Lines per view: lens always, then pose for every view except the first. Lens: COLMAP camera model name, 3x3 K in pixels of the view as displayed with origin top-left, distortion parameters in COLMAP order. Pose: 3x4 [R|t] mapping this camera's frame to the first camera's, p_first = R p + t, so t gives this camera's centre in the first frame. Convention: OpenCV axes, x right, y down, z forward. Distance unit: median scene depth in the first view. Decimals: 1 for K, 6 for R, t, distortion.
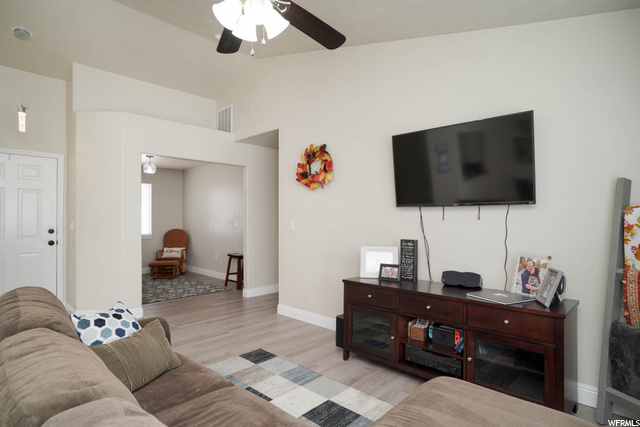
lens RADIAL K [[333.6, 0, 315.2], [0, 333.6, 216.5], [0, 0, 1]] dist [-0.052880, 0.034077]
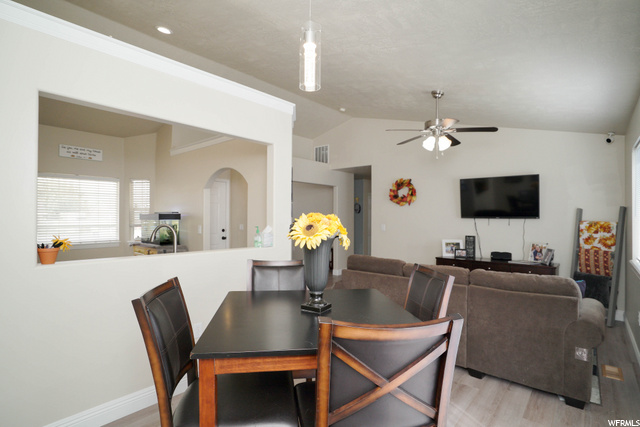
lens RADIAL K [[319.1, 0, 316.0], [0, 319.1, 217.0], [0, 0, 1]] dist [-0.036700, 0.021287]
pose [[0.998890, 0.004594, 0.046870, -0.657085], [-0.004823, 0.999977, 0.004772, -0.039821], [-0.046847, -0.004993, 0.998890, -0.728157]]
